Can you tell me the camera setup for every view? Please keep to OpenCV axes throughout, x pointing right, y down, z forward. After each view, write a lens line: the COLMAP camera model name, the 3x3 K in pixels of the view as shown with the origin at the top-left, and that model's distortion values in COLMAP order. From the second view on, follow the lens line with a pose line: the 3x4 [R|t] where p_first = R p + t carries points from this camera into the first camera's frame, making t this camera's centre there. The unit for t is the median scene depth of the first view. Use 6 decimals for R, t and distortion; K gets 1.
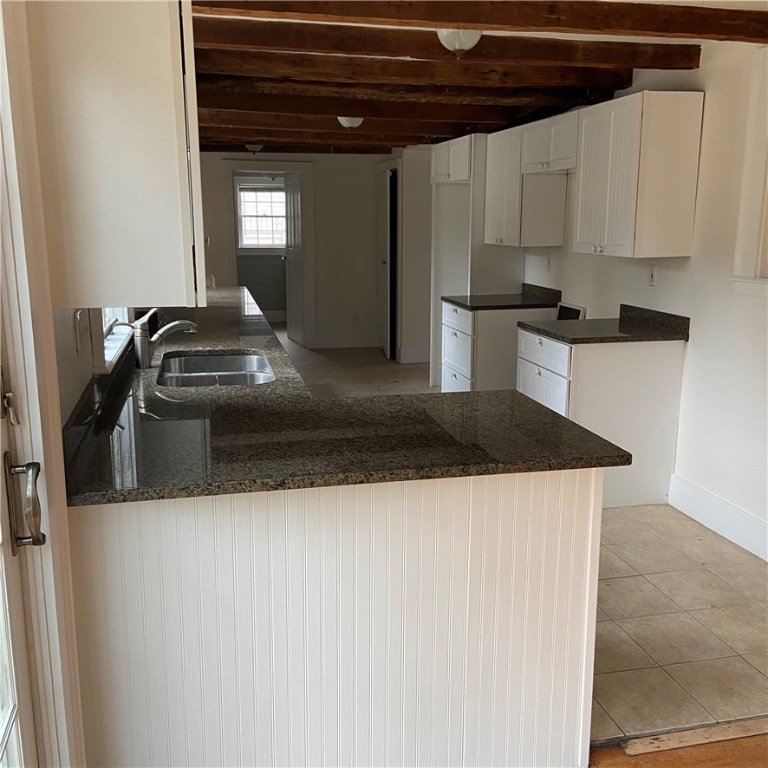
lens RADIAL K [[761.7, 0, 381.5], [0, 761.7, 369.7], [0, 0, 1]] dist [0.129337, -0.180249]
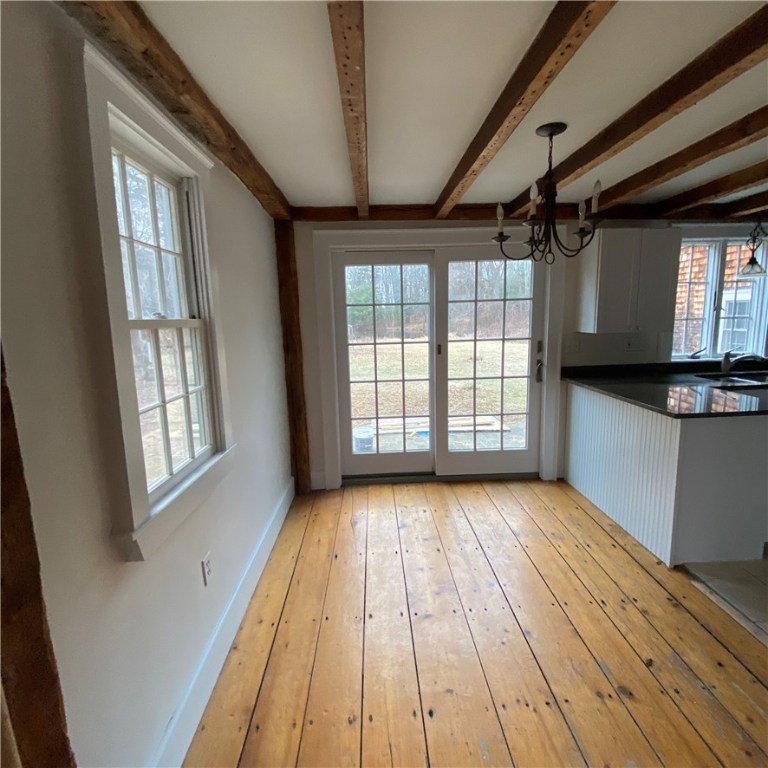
lens RADIAL K [[420.2, 0, 384.0], [0, 420.2, 384.0], [0, 0, 1]] dist [0.000707, 0.000279]
pose [[-0.192623, 0.160228, -0.968103, 0.757428], [-0.165885, 0.967062, 0.193062, -0.031203], [0.967150, 0.197782, -0.159699, 0.180235]]
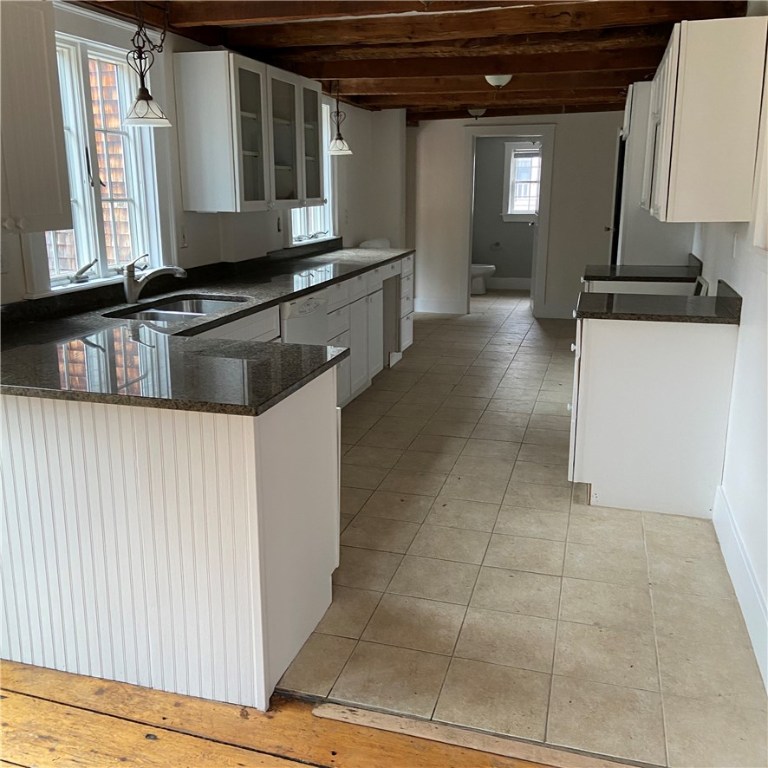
lens RADIAL K [[761.7, 0, 381.5], [0, 761.7, 369.7], [0, 0, 1]] dist [0.129337, -0.180249]
pose [[0.871138, 0.109198, -0.478742, 0.445386], [-0.091291, 0.993978, 0.060603, -0.006555], [0.482477, -0.009089, 0.875861, 0.095995]]
